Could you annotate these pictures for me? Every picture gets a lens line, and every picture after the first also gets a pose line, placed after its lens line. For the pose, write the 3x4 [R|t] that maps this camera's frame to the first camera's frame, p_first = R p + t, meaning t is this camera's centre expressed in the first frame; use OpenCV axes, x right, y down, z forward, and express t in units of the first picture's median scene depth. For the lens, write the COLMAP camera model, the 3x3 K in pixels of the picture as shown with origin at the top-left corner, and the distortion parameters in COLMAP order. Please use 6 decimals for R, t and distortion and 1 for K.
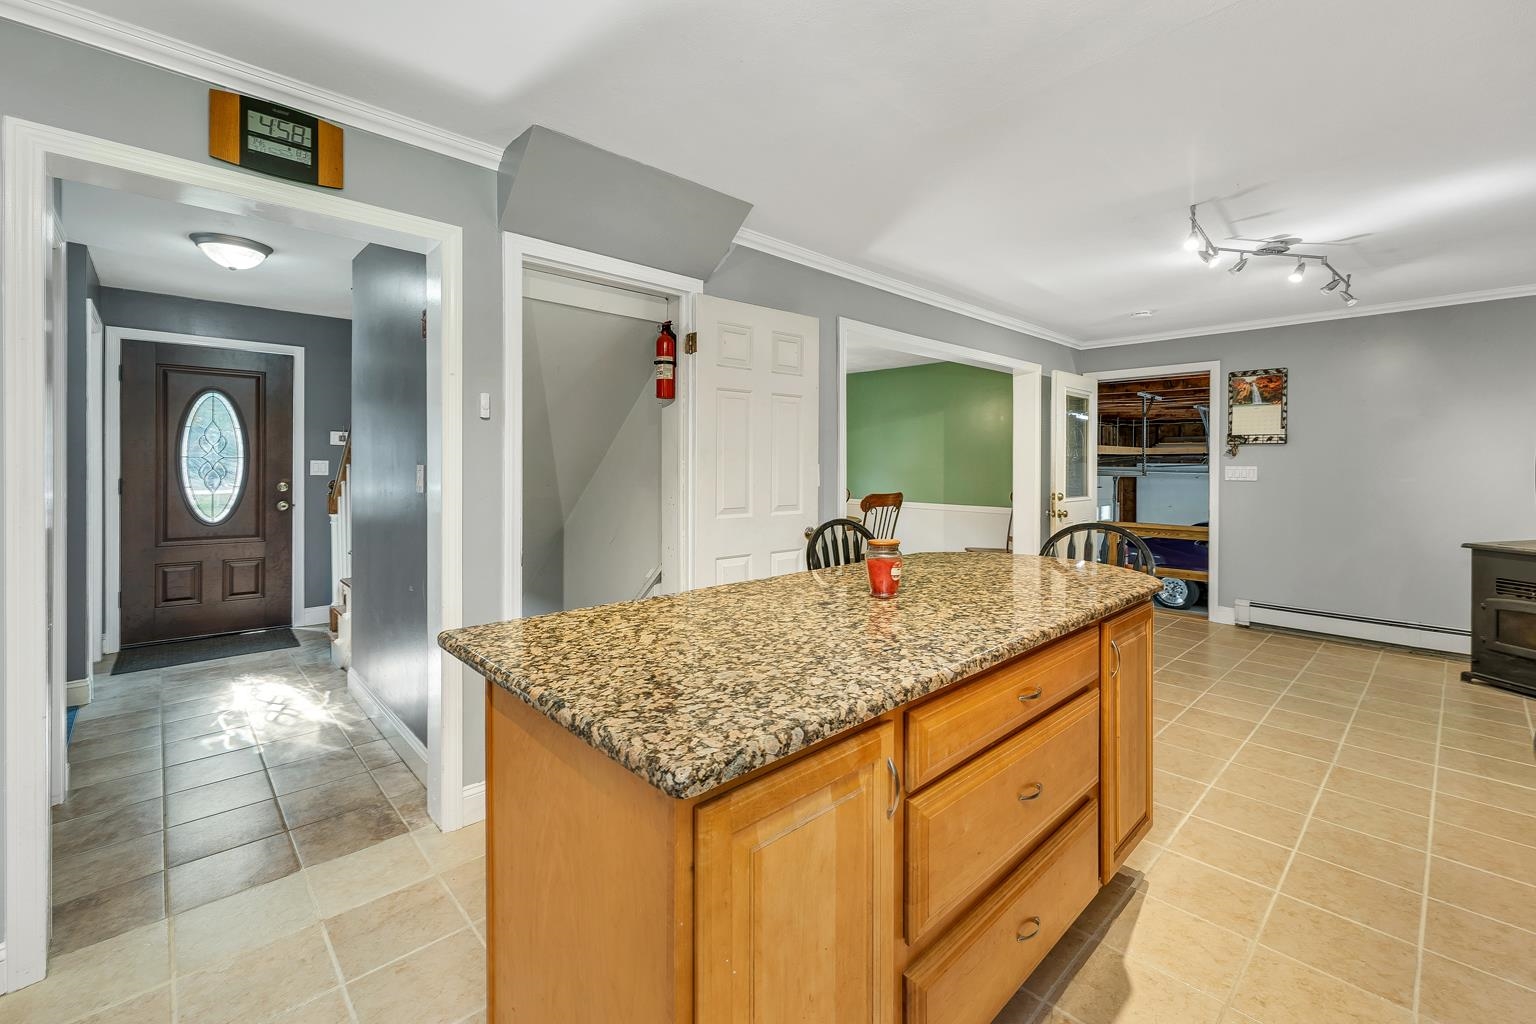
lens RADIAL K [[643.8, 0, 780.4], [0, 643.8, 465.0], [0, 0, 1]] dist [0.000761, 0.000048]
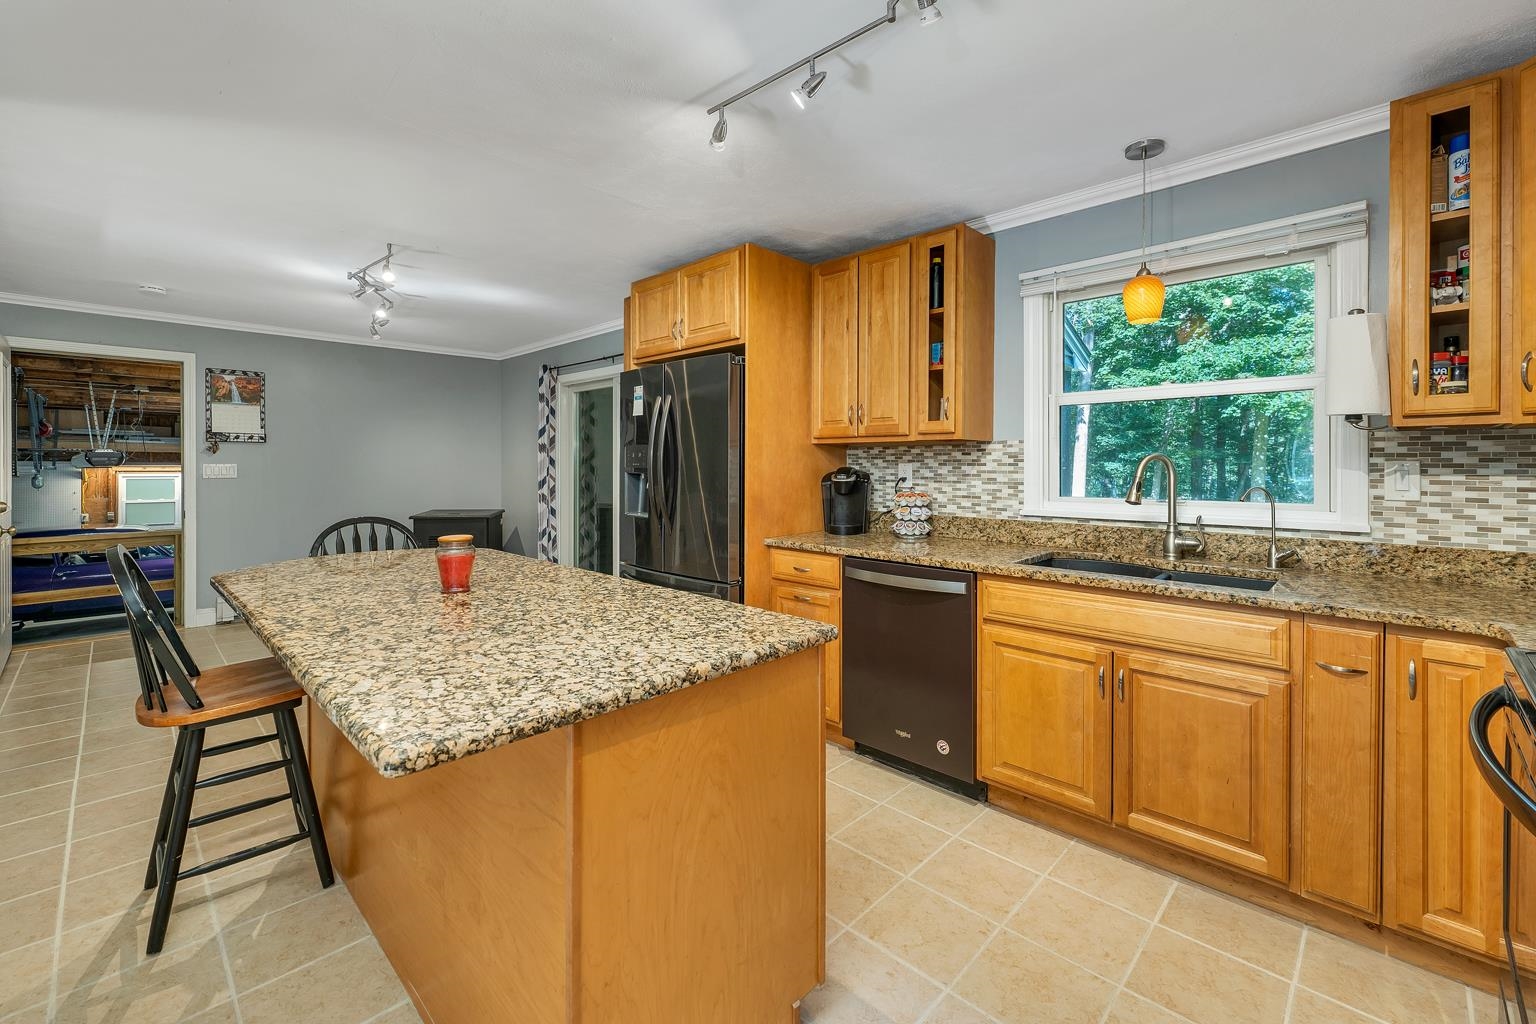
lens RADIAL K [[643.8, 0, 764.1], [0, 643.8, 464.5], [0, 0, 1]] dist [0.000761, 0.000048]
pose [[-0.039140, -0.003263, 0.999228, -0.320254], [-0.000032, 0.999995, 0.003264, -0.000037], [-0.999234, 0.000096, -0.039140, 0.199072]]
